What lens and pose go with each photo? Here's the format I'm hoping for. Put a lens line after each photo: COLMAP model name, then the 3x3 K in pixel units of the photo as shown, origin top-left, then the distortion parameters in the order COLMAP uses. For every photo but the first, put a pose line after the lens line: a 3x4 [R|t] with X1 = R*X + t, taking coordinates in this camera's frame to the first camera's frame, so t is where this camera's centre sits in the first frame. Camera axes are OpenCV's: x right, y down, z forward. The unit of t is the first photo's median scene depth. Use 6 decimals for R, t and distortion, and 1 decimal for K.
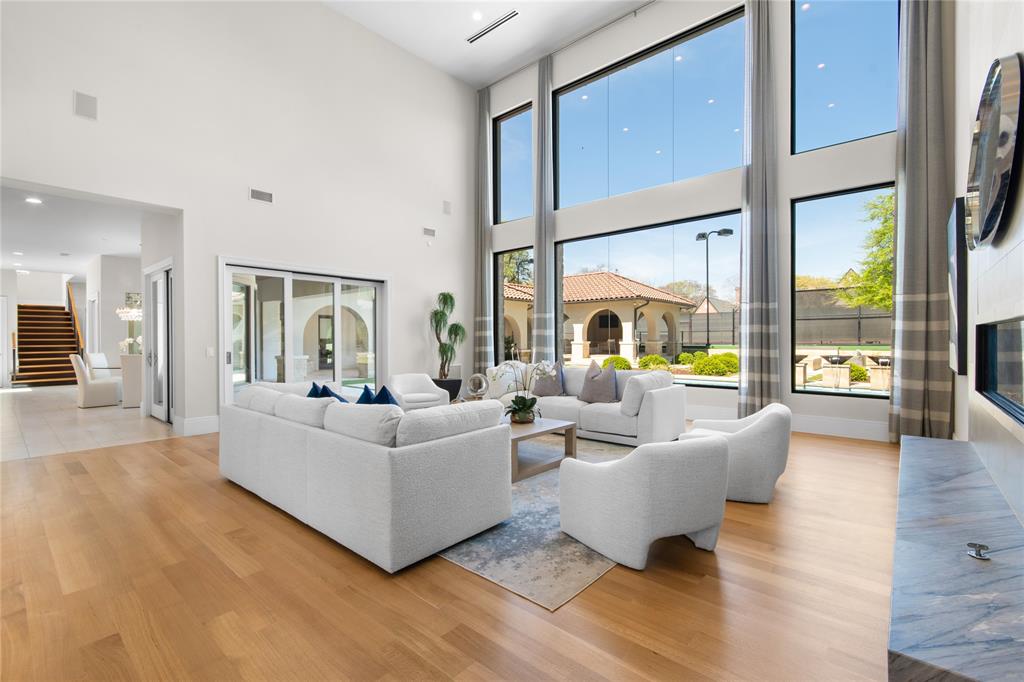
lens RADIAL K [[451.6, 0, 518.1], [0, 451.6, 340.7], [0, 0, 1]] dist [0.003400, 0.000592]
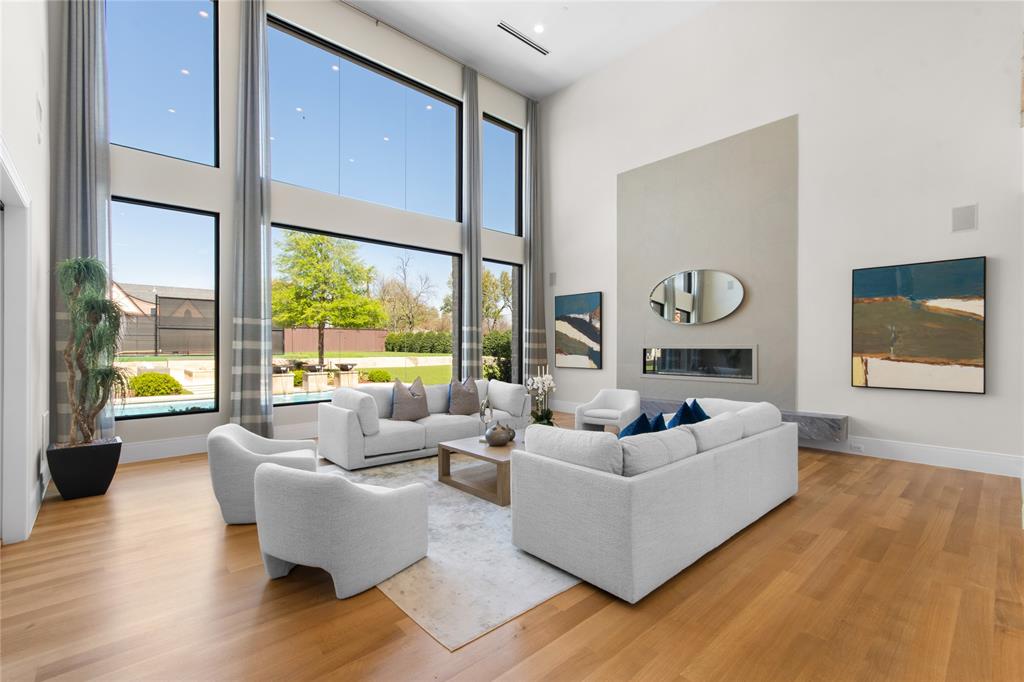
lens RADIAL K [[451.6, 0, 519.1], [0, 451.6, 341.1], [0, 0, 1]] dist [0.003400, 0.000592]
pose [[0.123830, 0.015960, 0.992175, -1.931165], [0.001609, 0.999866, -0.016285, -0.034203], [-0.992302, 0.003613, 0.123788, 1.663228]]
